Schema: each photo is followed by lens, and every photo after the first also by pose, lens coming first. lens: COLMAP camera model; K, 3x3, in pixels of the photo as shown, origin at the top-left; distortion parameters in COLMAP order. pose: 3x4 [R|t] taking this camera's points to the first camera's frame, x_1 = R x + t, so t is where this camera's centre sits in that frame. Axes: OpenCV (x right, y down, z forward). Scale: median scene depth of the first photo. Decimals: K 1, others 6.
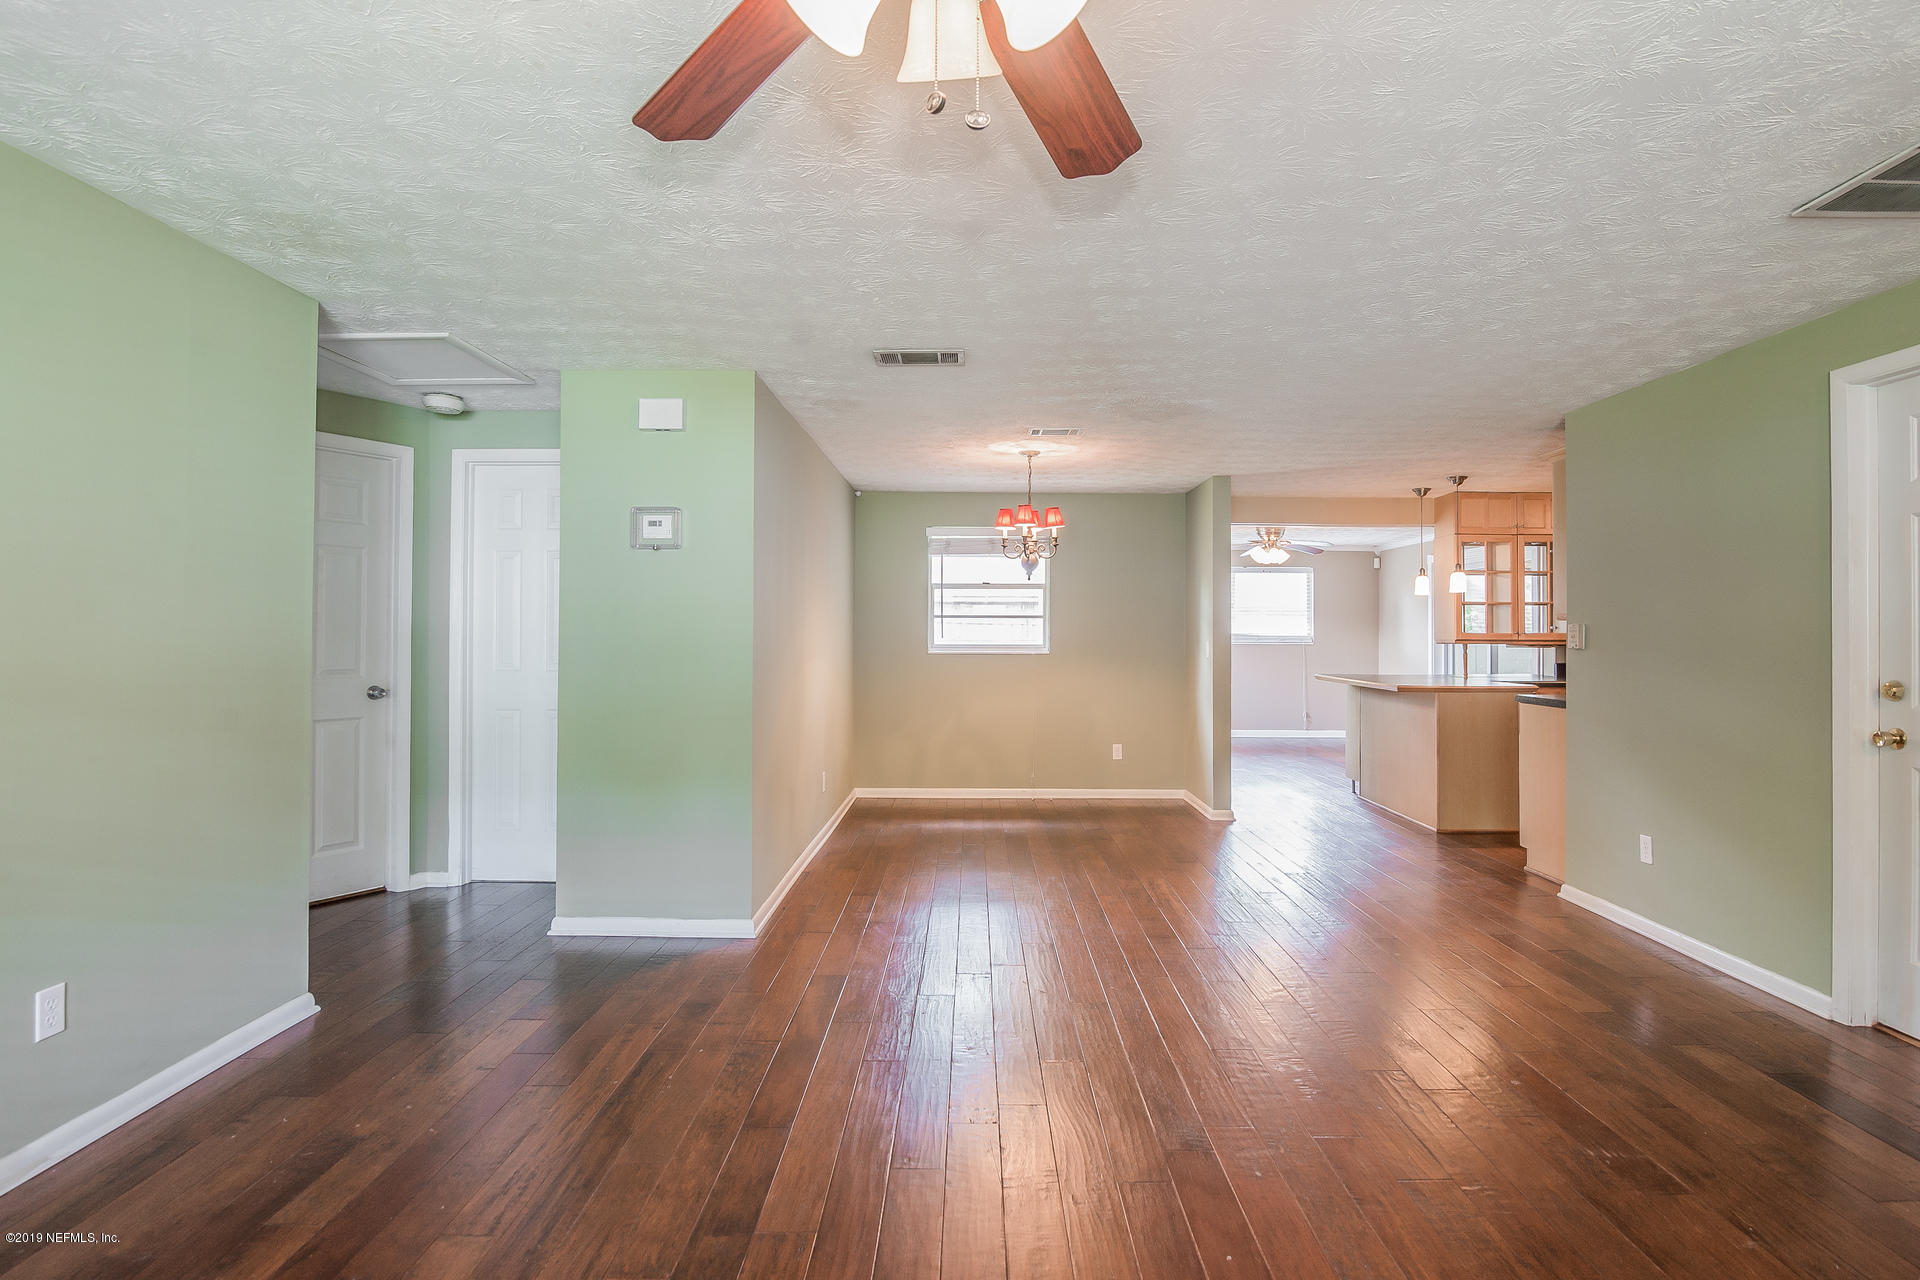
lens RADIAL K [[961.6, 0, 985.8], [0, 961.6, 617.0], [0, 0, 1]] dist [-0.016766, 0.000732]
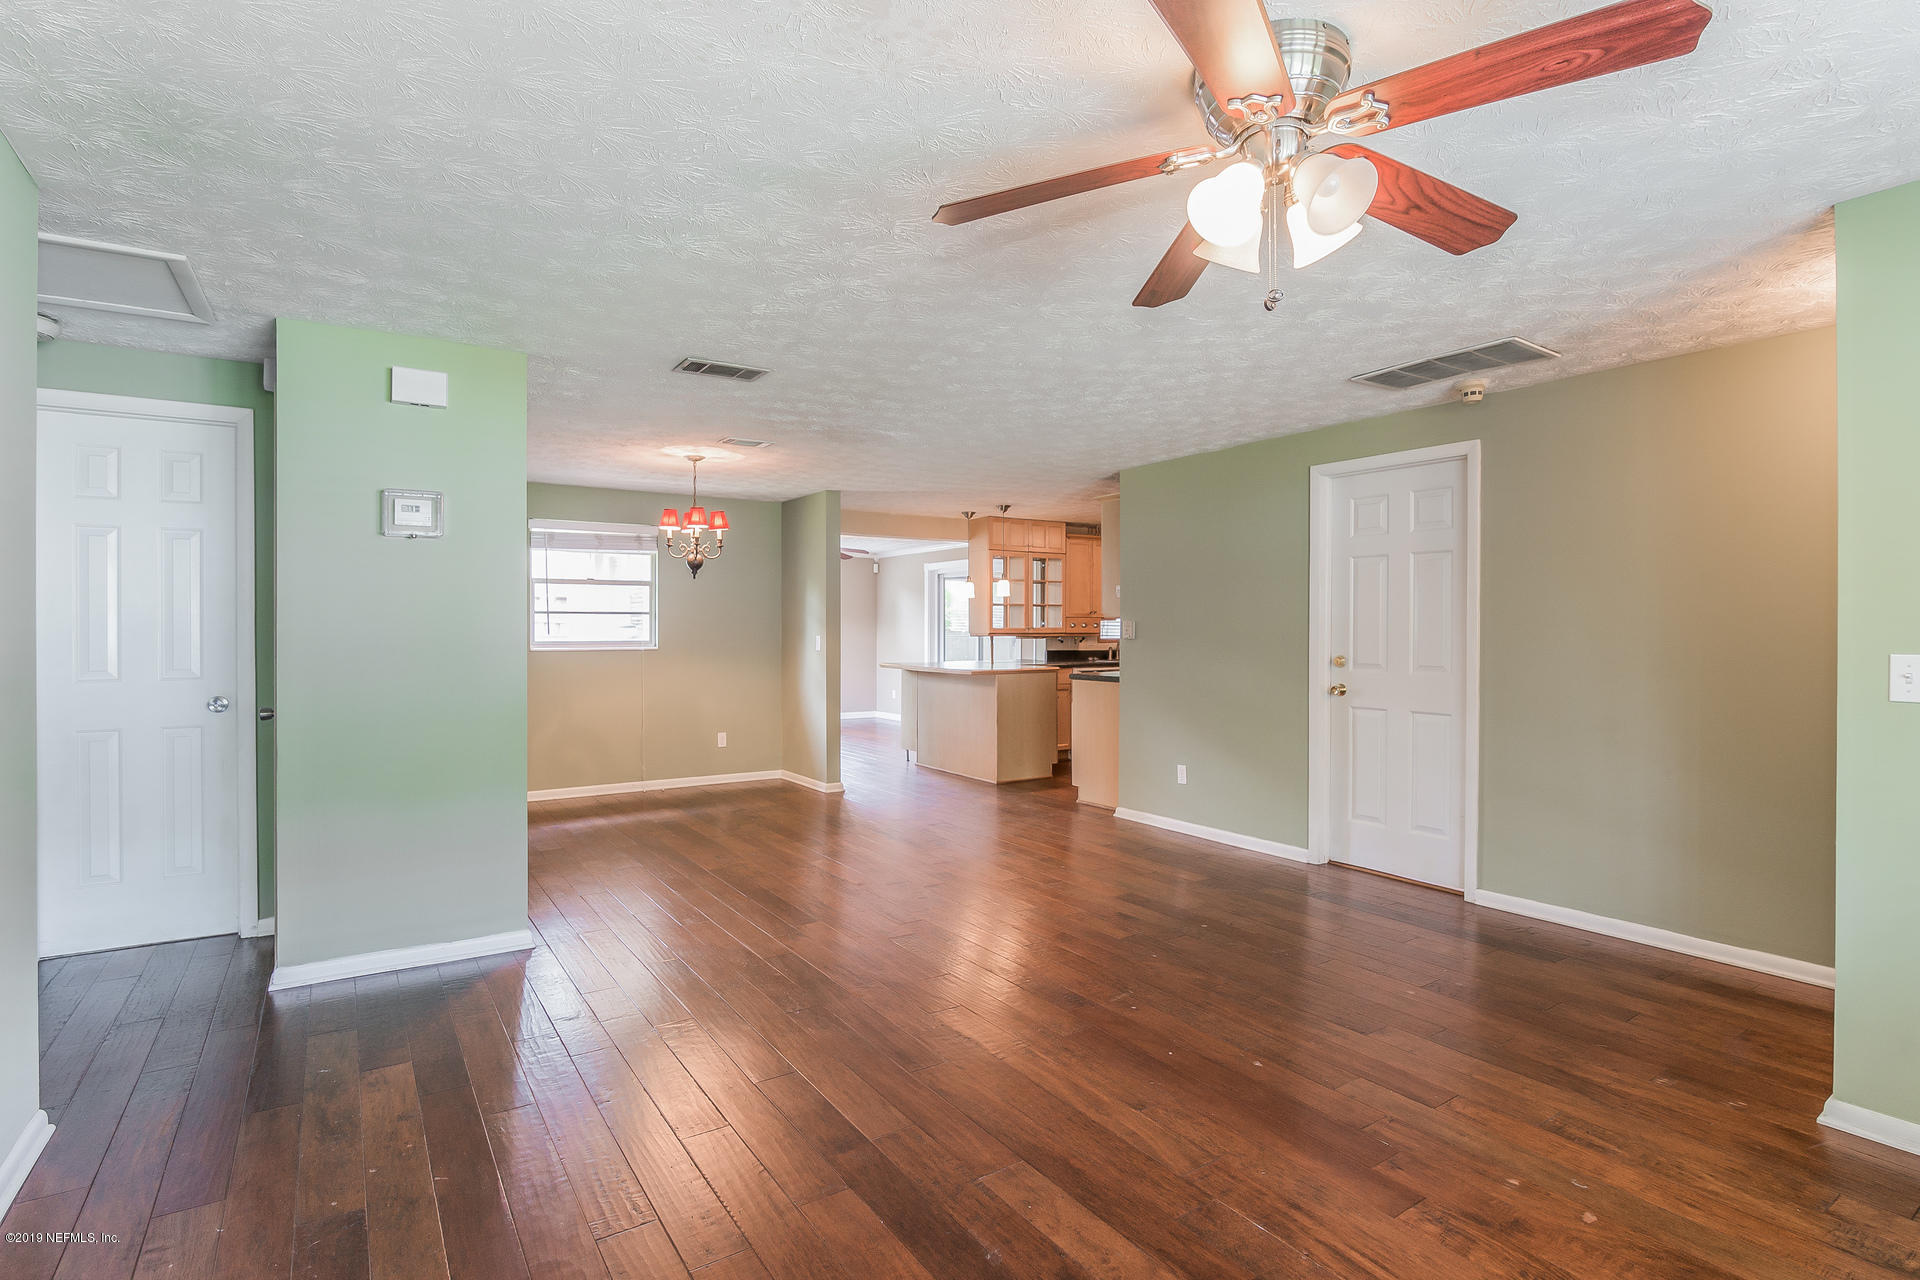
lens RADIAL K [[924.1, 0, 956.6], [0, 924.1, 632.7], [0, 0, 1]] dist [-0.001288, 0.000206]
pose [[0.837272, -0.006431, 0.546749, -0.235934], [-0.005269, 0.999790, 0.019829, -0.001016], [-0.546762, -0.019483, 0.837062, -0.000599]]
